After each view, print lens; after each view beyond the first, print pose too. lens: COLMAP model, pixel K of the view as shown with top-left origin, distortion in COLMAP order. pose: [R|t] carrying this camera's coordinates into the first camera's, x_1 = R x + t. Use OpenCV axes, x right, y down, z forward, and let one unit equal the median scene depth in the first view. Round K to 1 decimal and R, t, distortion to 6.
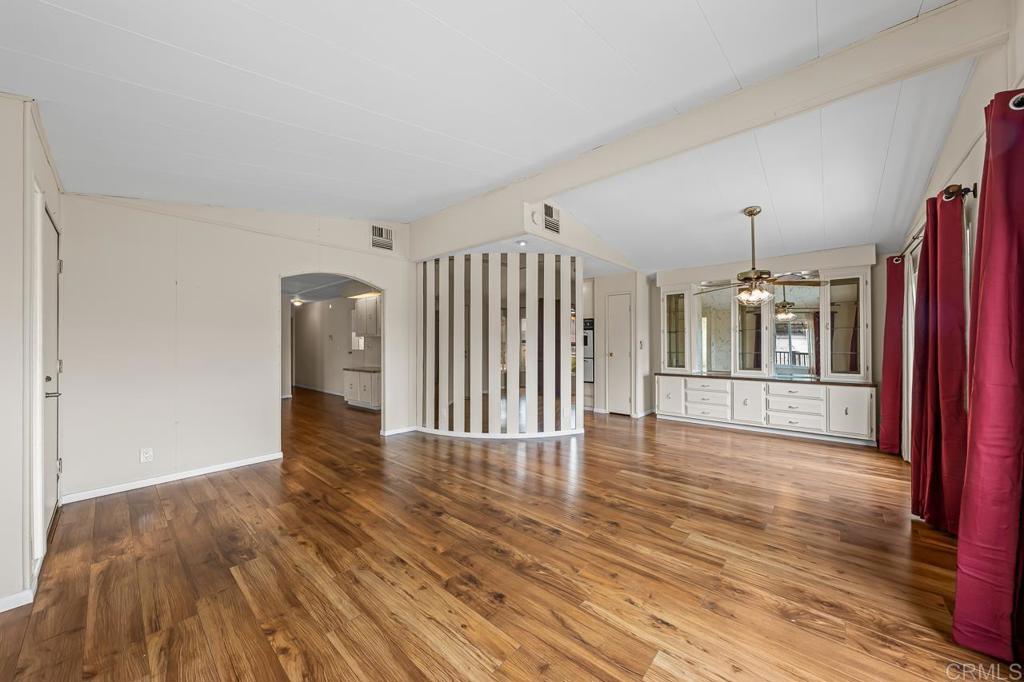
lens RADIAL K [[349.0, 0, 513.3], [0, 349.0, 343.4], [0, 0, 1]] dist [-0.002144, -0.000226]
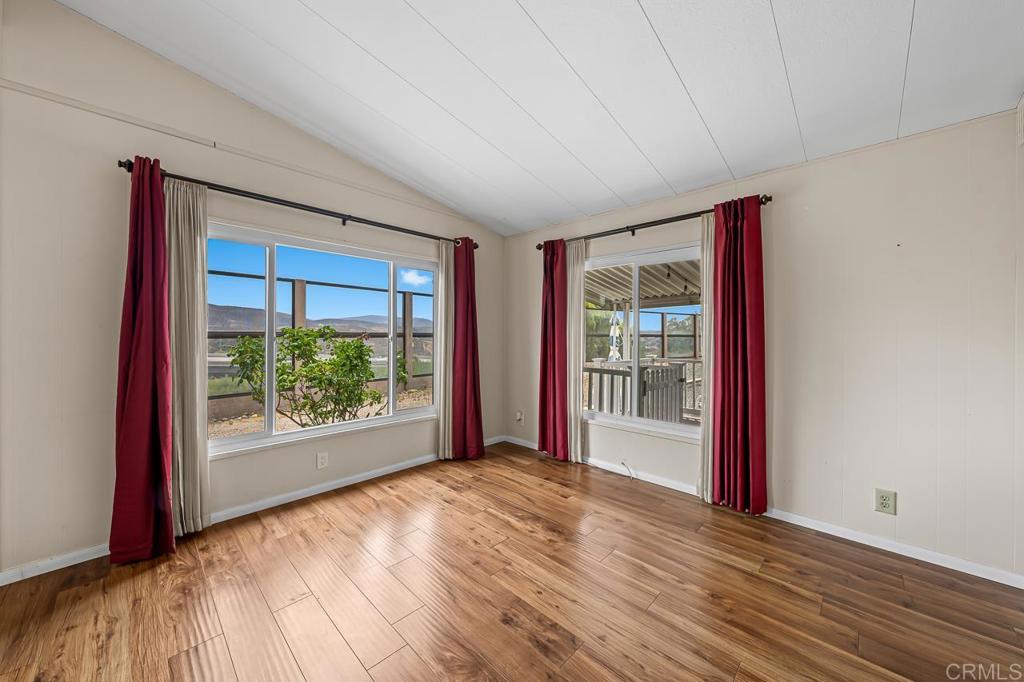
lens RADIAL K [[349.0, 0, 511.6], [0, 349.0, 337.7], [0, 0, 1]] dist [-0.002144, -0.000226]
pose [[-0.999457, 0.001517, 0.032902, -0.082859], [0.001778, 0.999967, 0.007908, 0.001323], [-0.032889, 0.007962, -0.999427, 1.915395]]
